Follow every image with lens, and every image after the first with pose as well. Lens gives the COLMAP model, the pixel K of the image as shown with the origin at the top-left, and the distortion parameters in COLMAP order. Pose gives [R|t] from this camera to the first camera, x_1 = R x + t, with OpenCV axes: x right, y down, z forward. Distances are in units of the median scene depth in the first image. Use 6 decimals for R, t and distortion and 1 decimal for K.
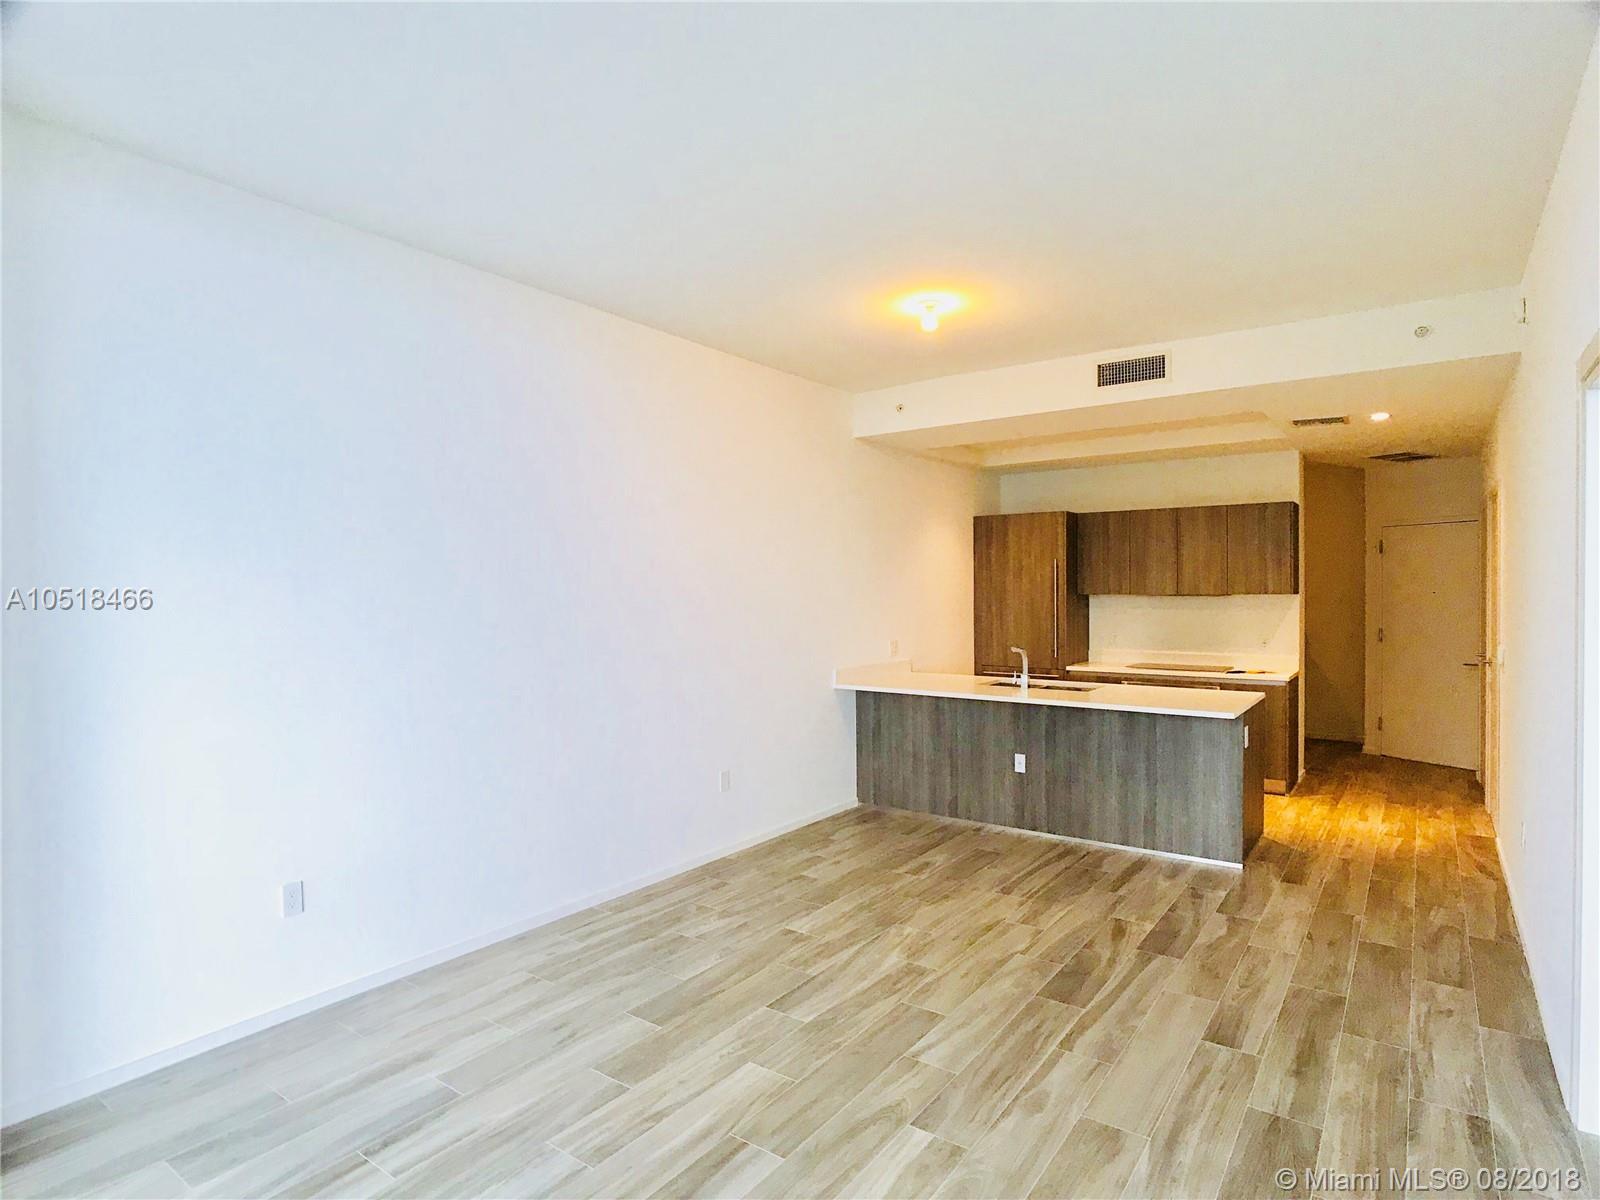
lens RADIAL K [[875.5, 0, 799.5], [0, 875.5, 597.1], [0, 0, 1]] dist [-0.015886, 0.006225]
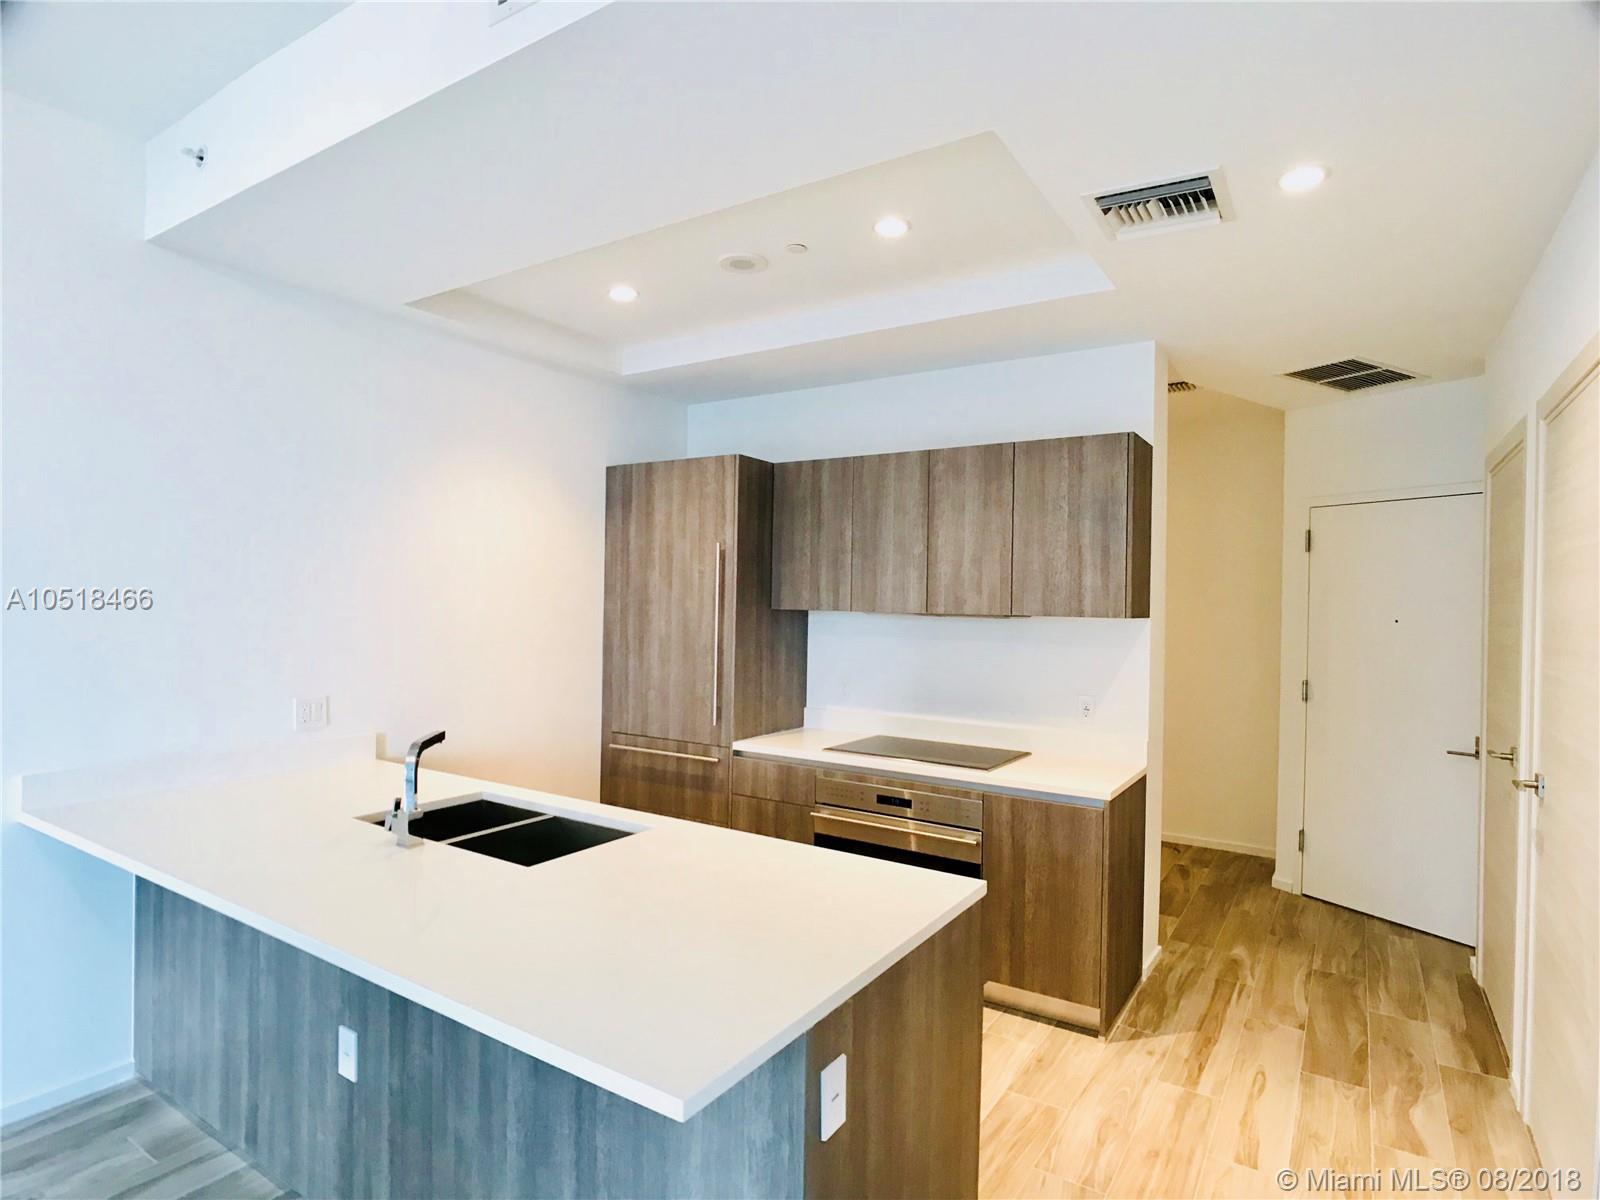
lens RADIAL K [[875.5, 0, 796.6], [0, 875.5, 598.1], [0, 0, 1]] dist [-0.015886, 0.006225]
pose [[0.998567, 0.022070, 0.048758, 0.421338], [-0.021607, 0.999717, -0.010002, -0.006863], [-0.048965, 0.008934, 0.998761, 0.612496]]
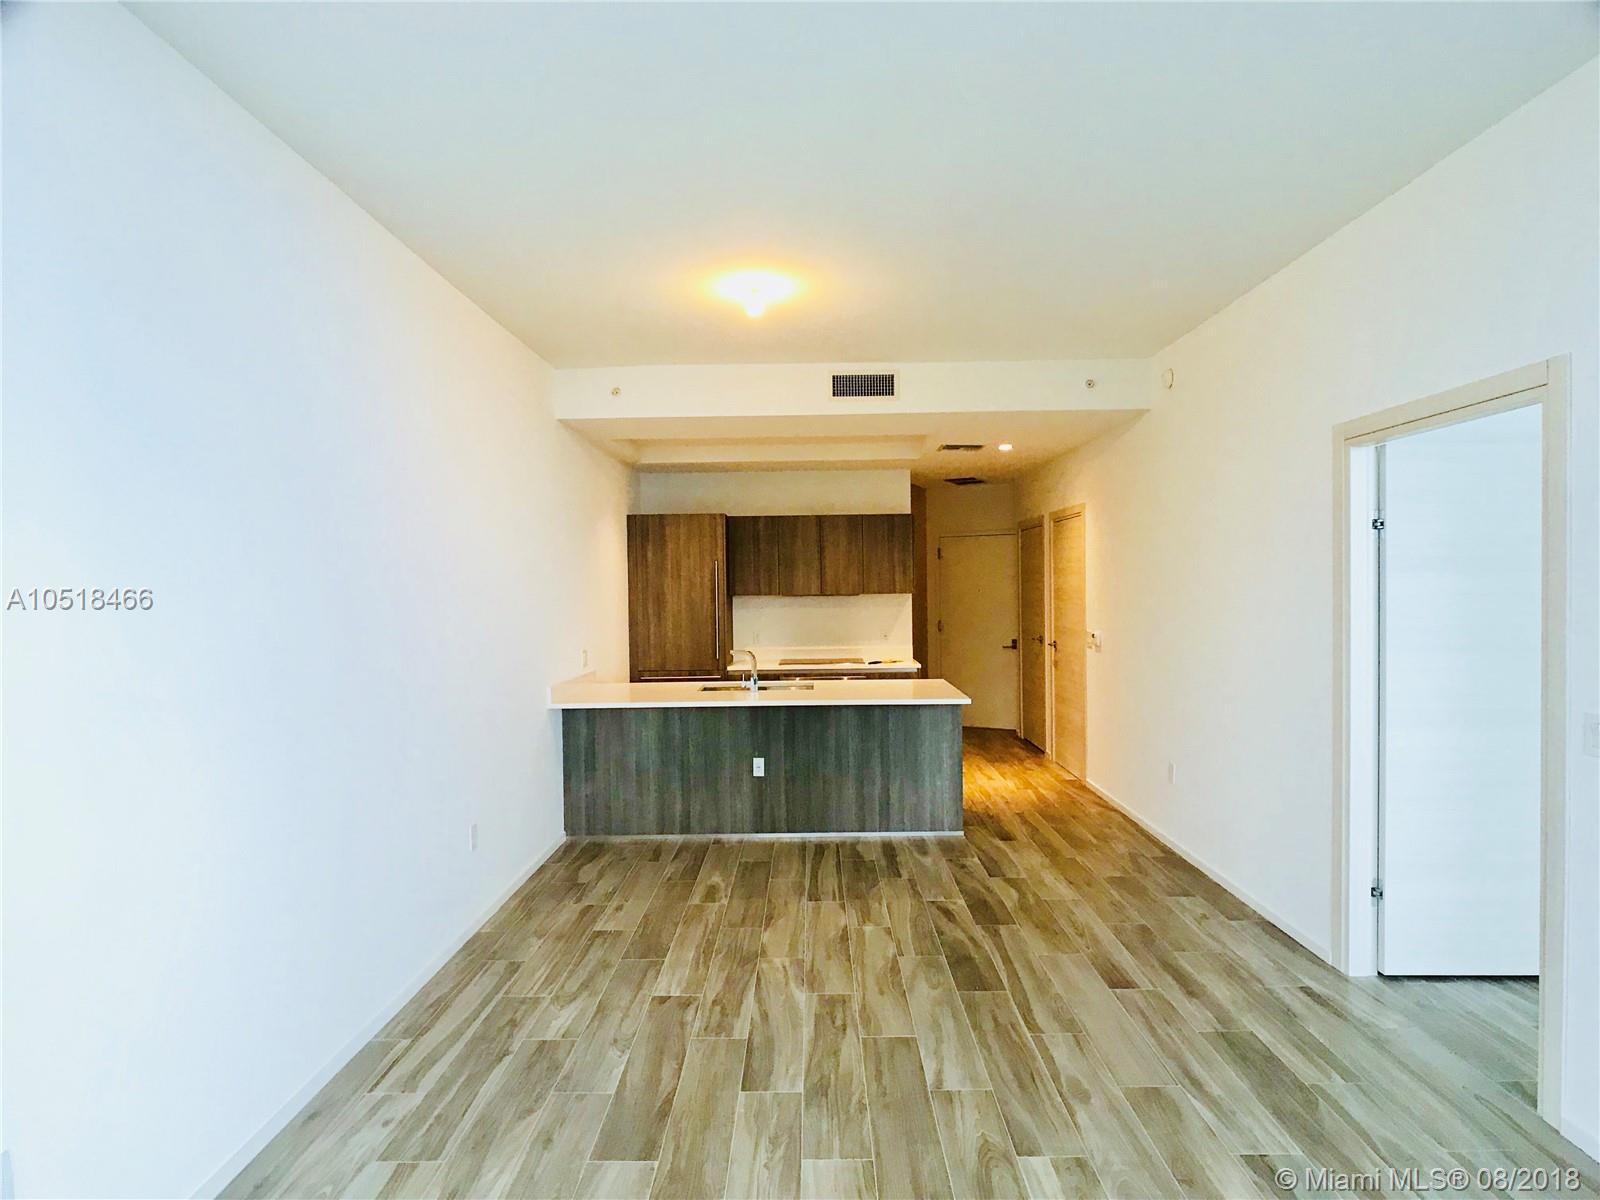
lens RADIAL K [[875.5, 0, 804.1], [0, 875.5, 594.9], [0, 0, 1]] dist [-0.015886, 0.006225]
pose [[0.816663, -0.012858, 0.576972, -0.273641], [0.014714, 0.999891, 0.001456, -0.005971], [-0.576928, 0.007300, 0.816763, 0.159924]]
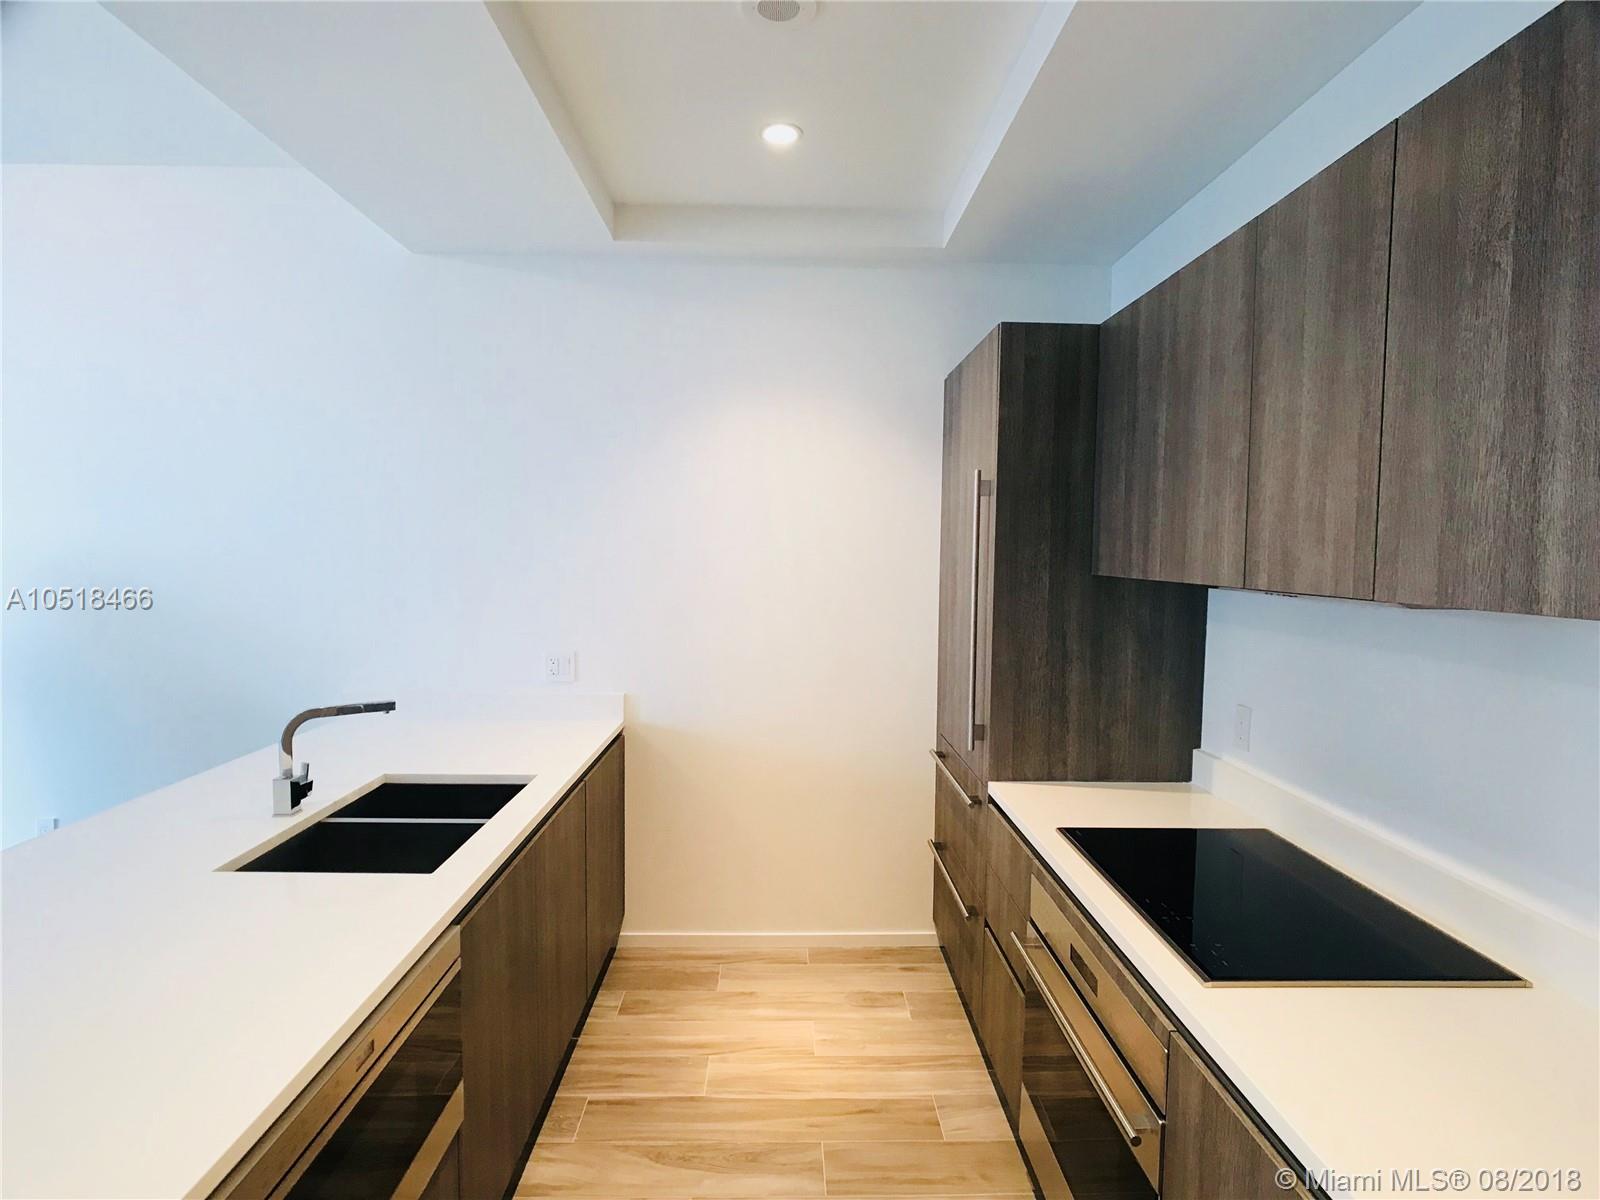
lens RADIAL K [[875.5, 0, 791.4], [0, 875.5, 608.5], [0, 0, 1]] dist [-0.015886, 0.006225]
pose [[0.598836, 0.068197, -0.797963, 0.705112], [-0.021941, 0.997391, 0.068775, -0.014659], [0.800571, -0.023676, 0.598770, 0.977637]]
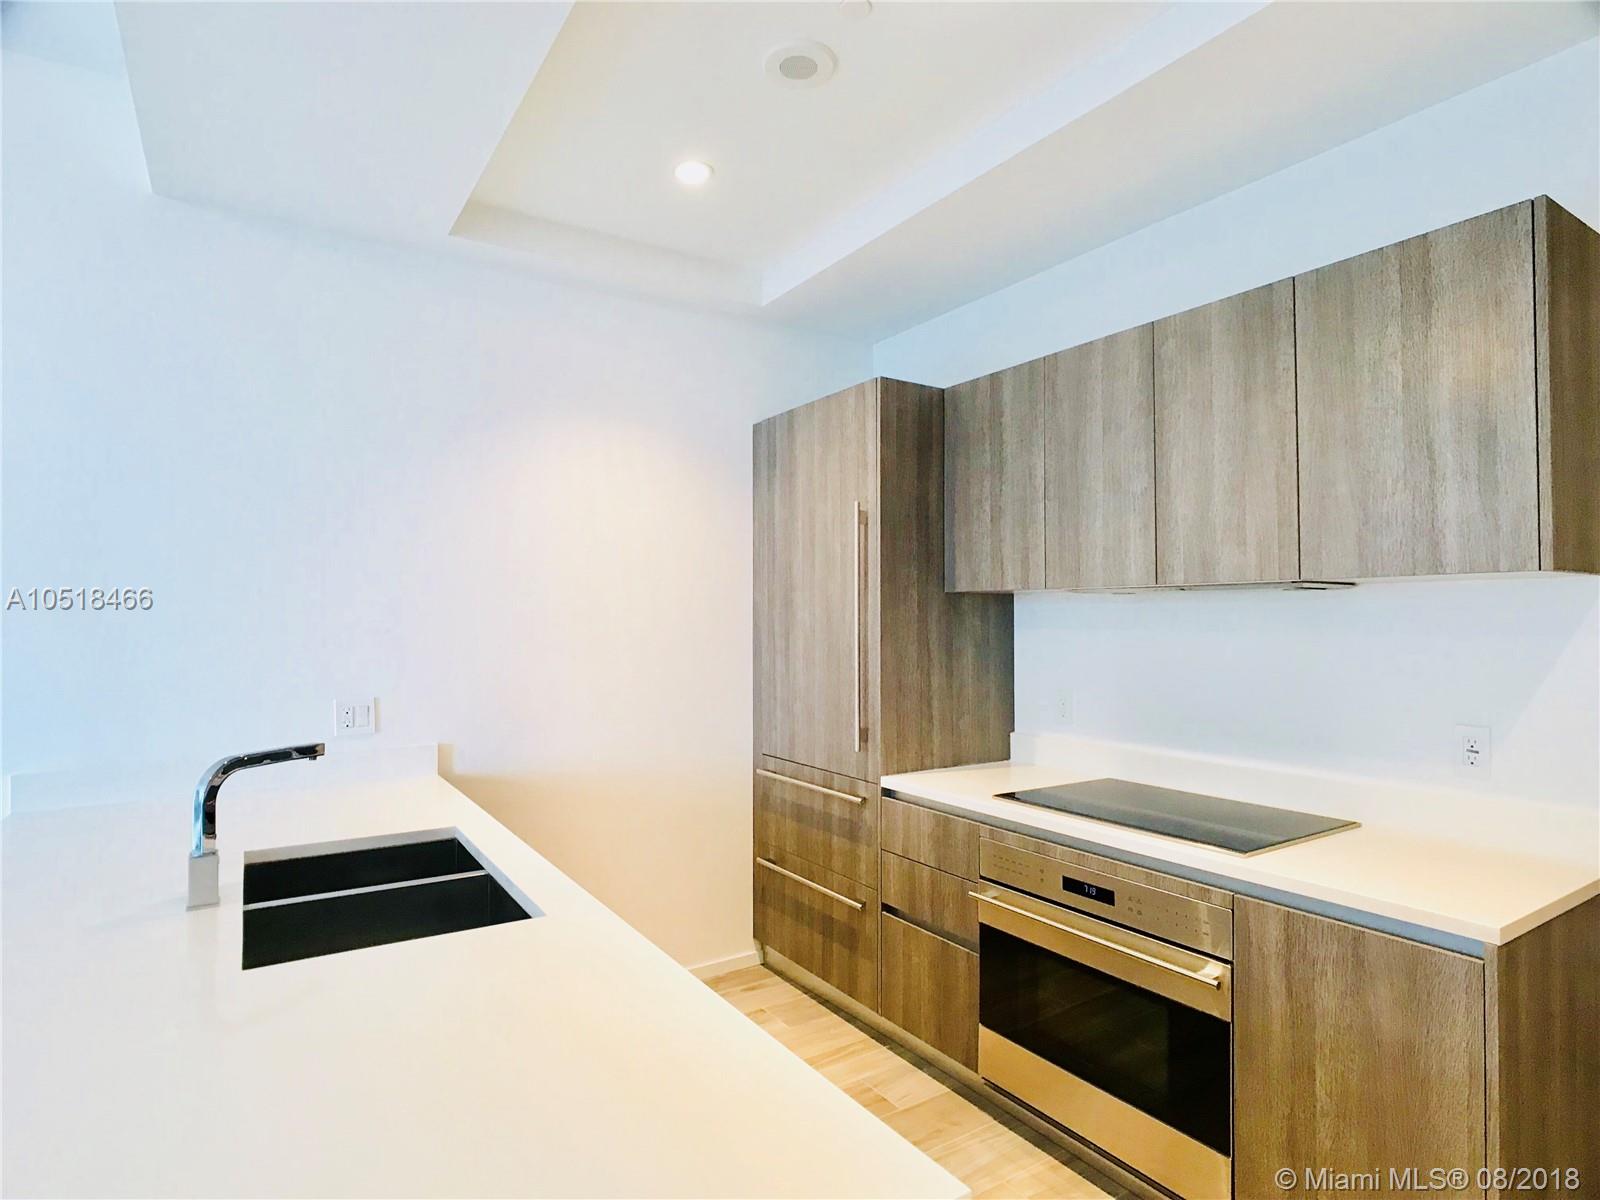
lens RADIAL K [[875.5, 0, 801.8], [0, 875.5, 603.6], [0, 0, 1]] dist [-0.015886, 0.006225]
pose [[0.934458, -0.001679, -0.356070, 0.546443], [-0.007231, 0.999693, -0.023691, 0.016141], [0.356000, 0.024713, 0.934159, 0.834178]]
